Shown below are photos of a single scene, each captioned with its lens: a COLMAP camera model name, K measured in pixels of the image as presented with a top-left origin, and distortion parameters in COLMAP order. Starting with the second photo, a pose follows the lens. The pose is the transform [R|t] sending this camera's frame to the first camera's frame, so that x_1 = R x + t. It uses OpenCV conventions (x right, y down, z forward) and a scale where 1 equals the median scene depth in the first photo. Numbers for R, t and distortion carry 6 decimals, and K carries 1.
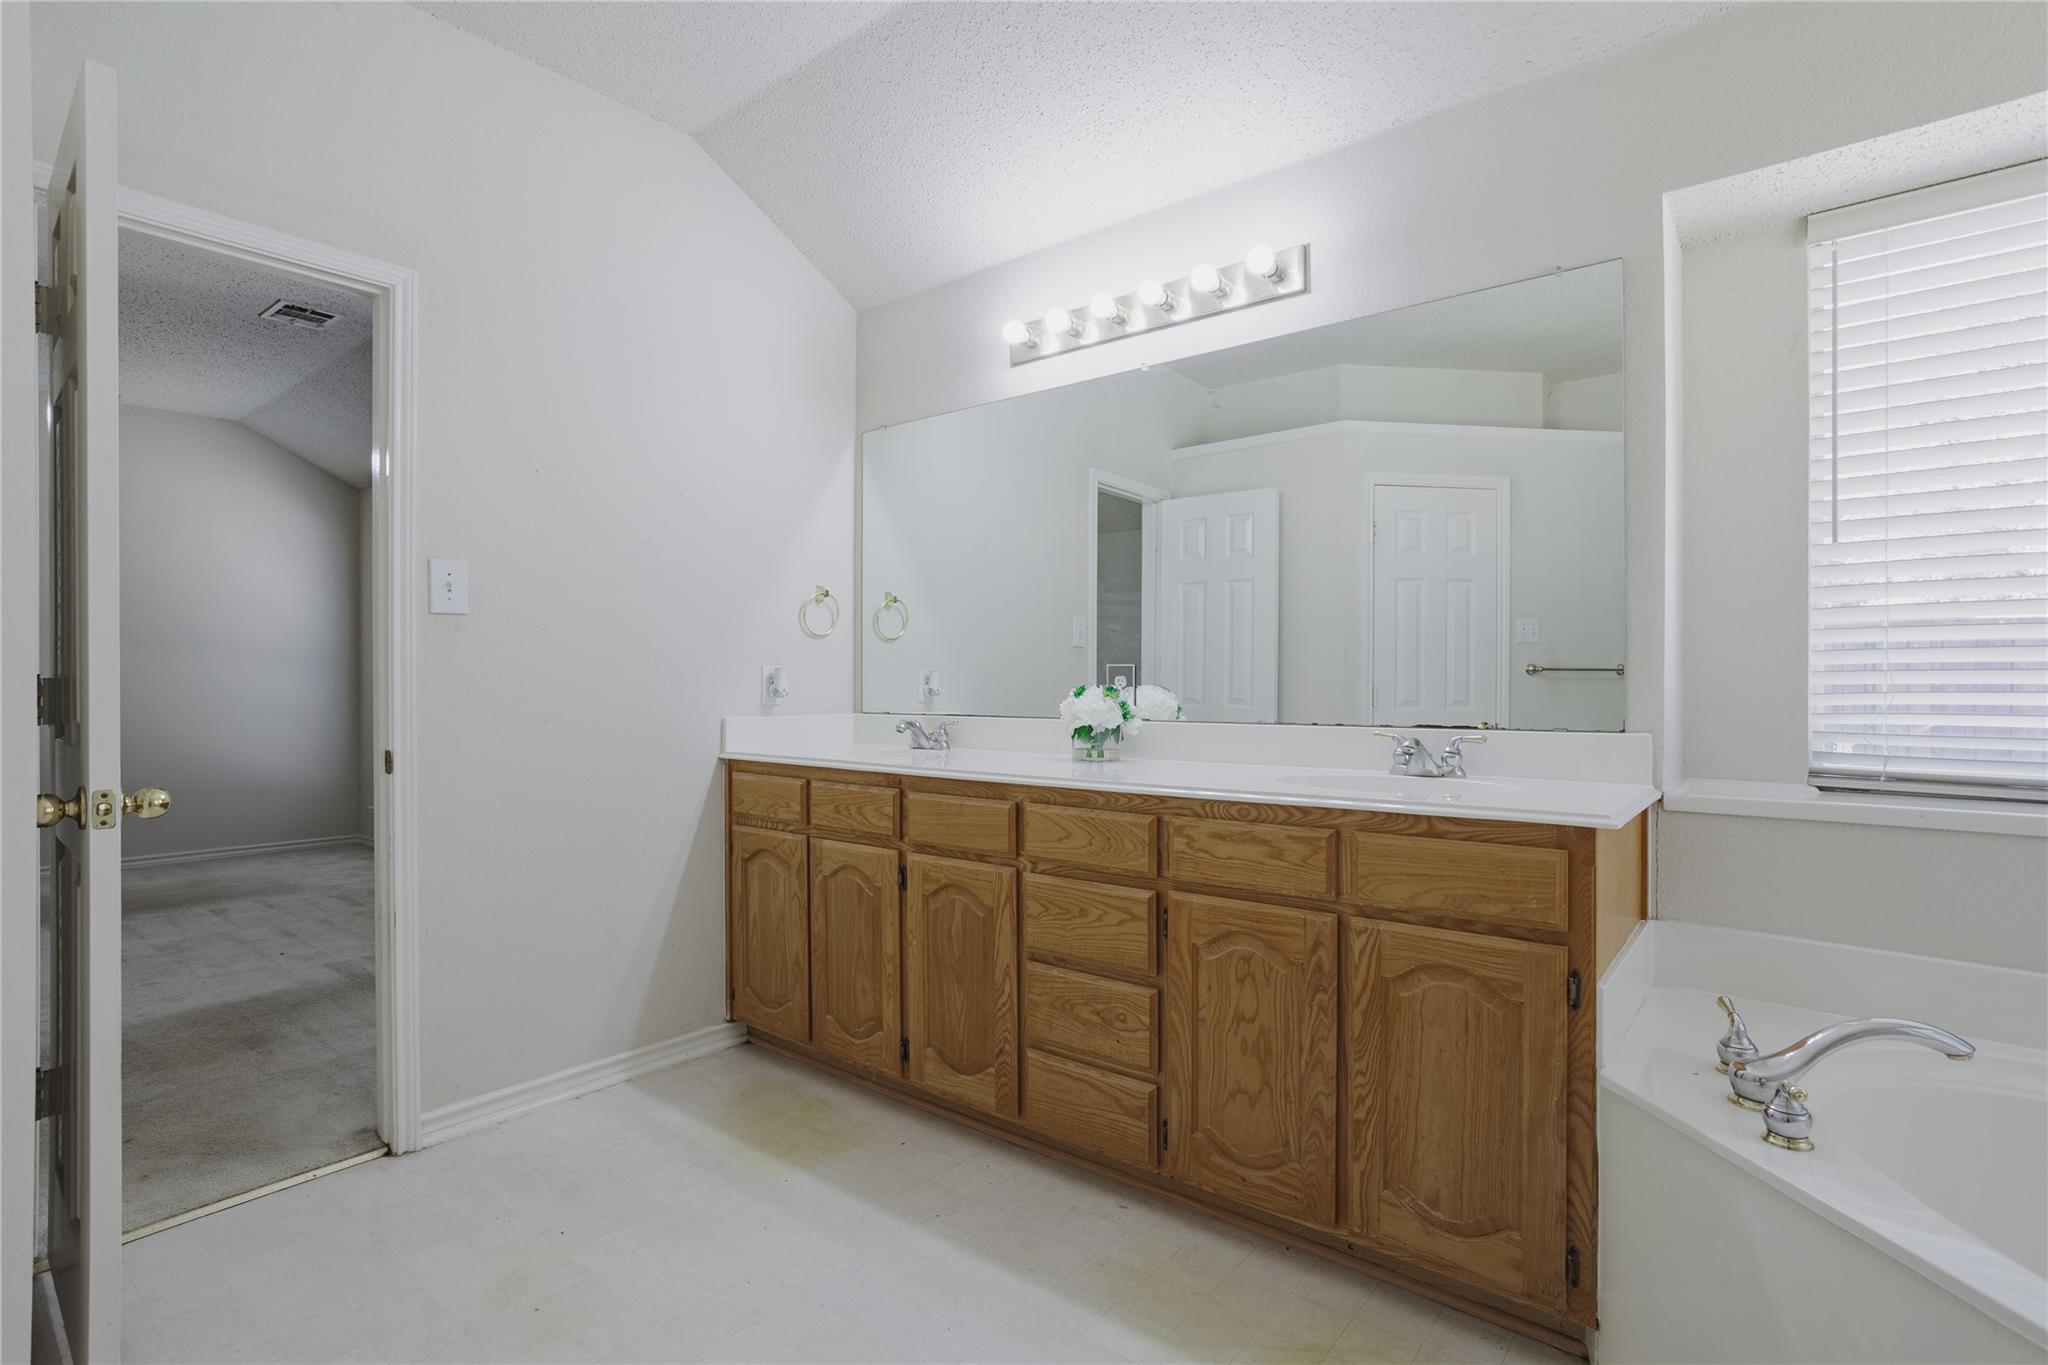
lens RADIAL K [[1017.9, 0, 1023.7], [0, 1017.9, 688.9], [0, 0, 1]] dist [-0.029267, 0.016086]
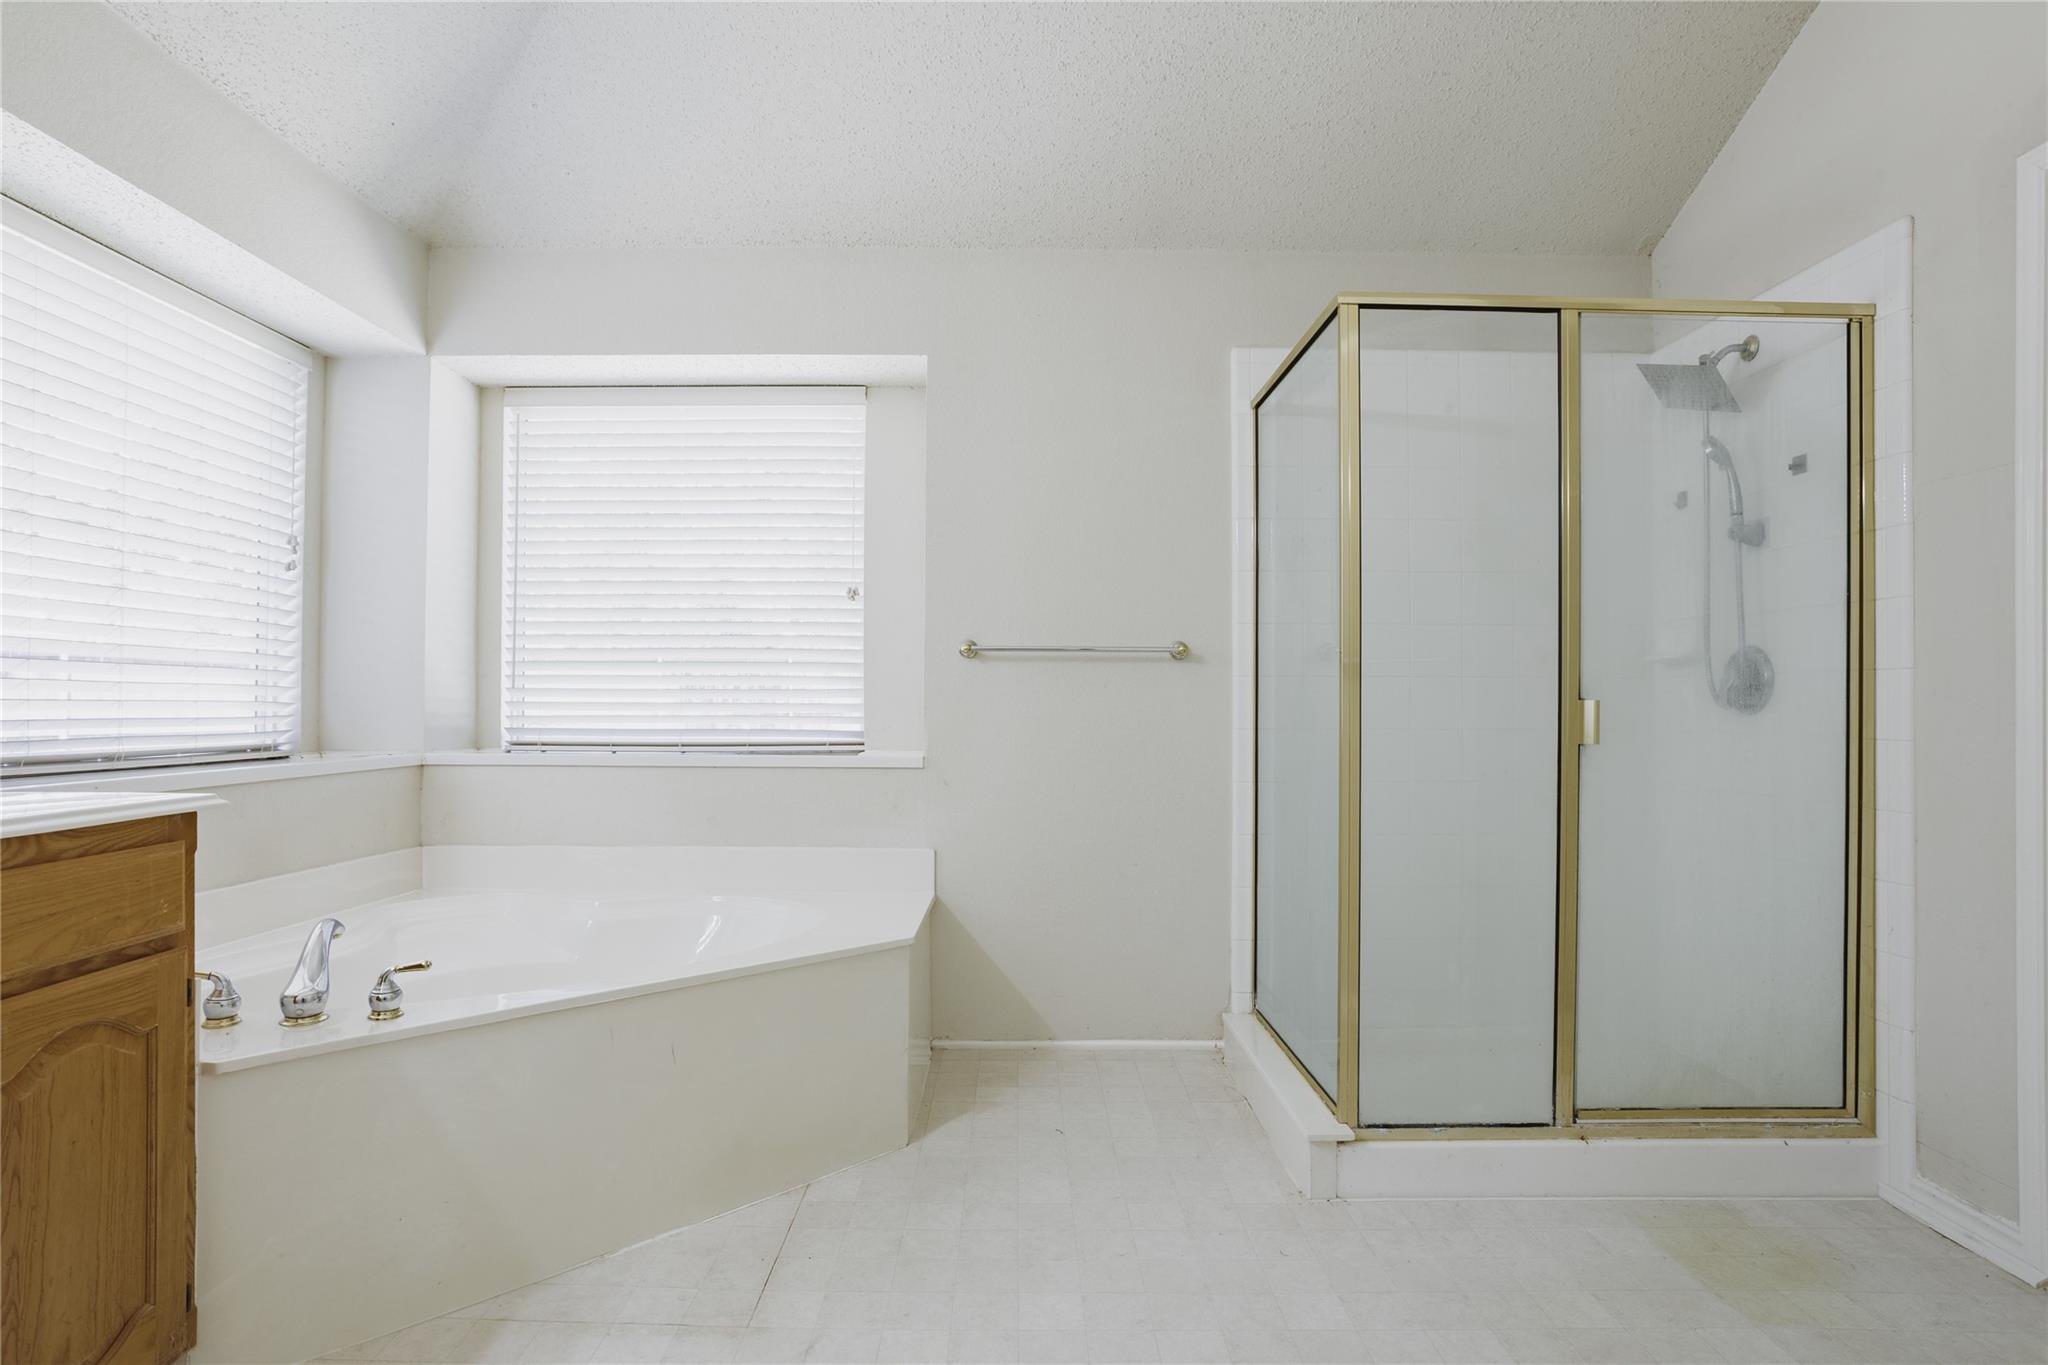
lens RADIAL K [[1017.9, 0, 1026.8], [0, 1017.9, 688.2], [0, 0, 1]] dist [-0.029267, 0.016086]
pose [[-0.650482, 0.010194, 0.759453, -0.614868], [0.000605, 0.999917, -0.012903, 0.031988], [-0.759521, -0.007934, -0.650434, 0.954421]]
